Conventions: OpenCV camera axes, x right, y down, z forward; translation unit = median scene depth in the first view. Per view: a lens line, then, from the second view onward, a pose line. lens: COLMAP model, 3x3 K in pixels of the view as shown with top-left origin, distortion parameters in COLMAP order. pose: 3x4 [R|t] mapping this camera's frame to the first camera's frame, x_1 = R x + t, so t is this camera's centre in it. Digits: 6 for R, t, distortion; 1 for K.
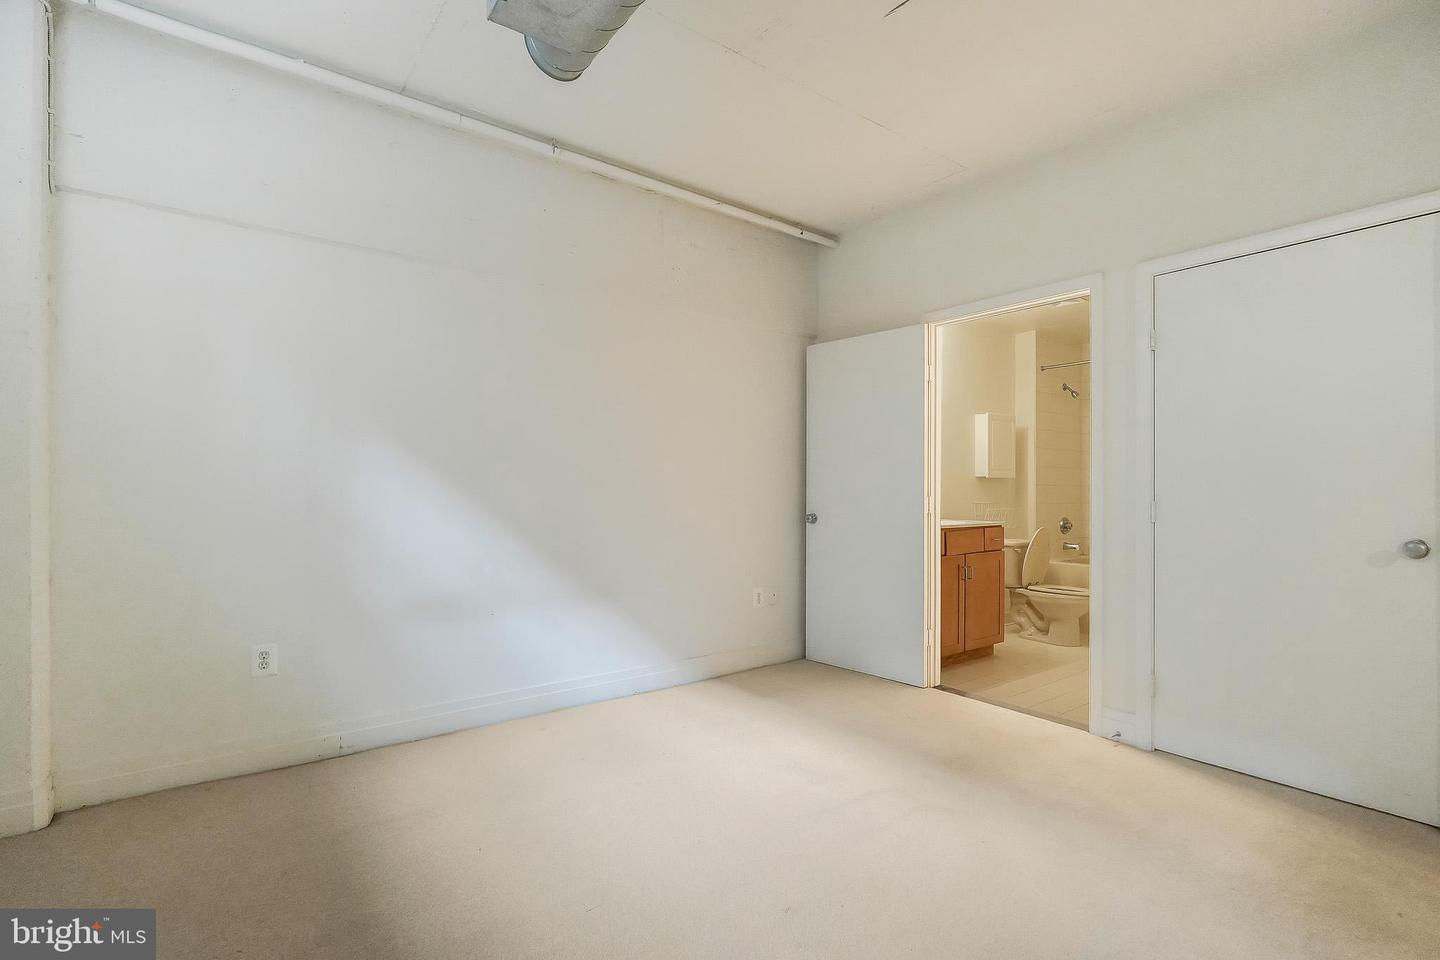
lens RADIAL K [[683.0, 0, 736.6], [0, 683.0, 494.6], [0, 0, 1]] dist [-0.000648, 0.000247]
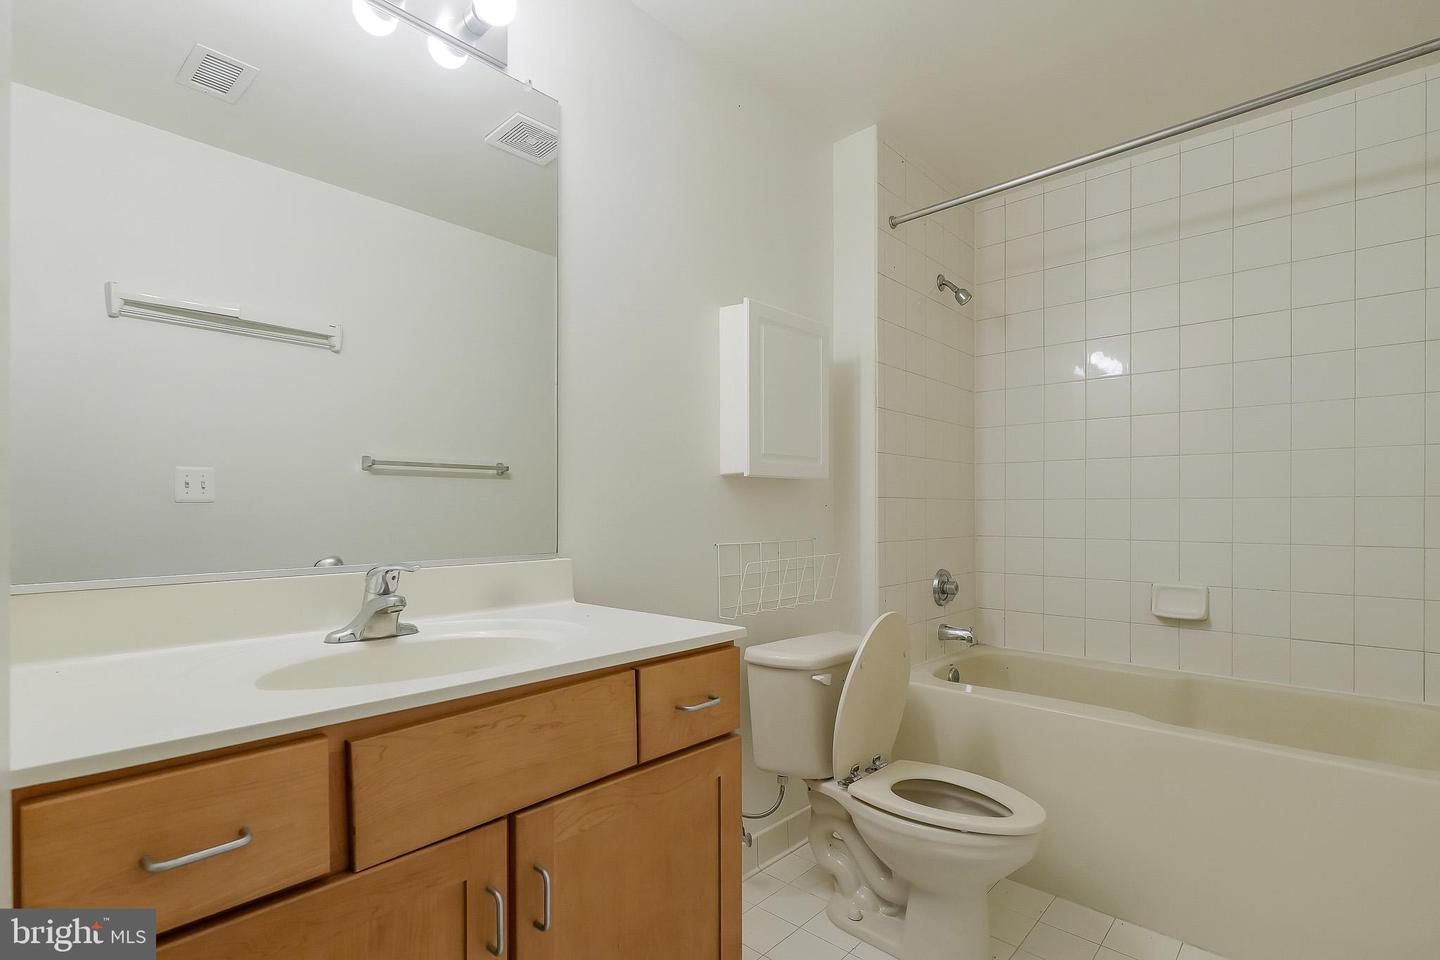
lens RADIAL K [[672.7, 0, 722.4], [0, 672.7, 491.0], [0, 0, 1]] dist [-0.001872, 0.000291]
pose [[0.989425, 0.008163, 0.144813, 0.298996], [-0.003874, 0.999546, -0.029873, -0.005770], [-0.144991, 0.028996, 0.989008, 0.638034]]
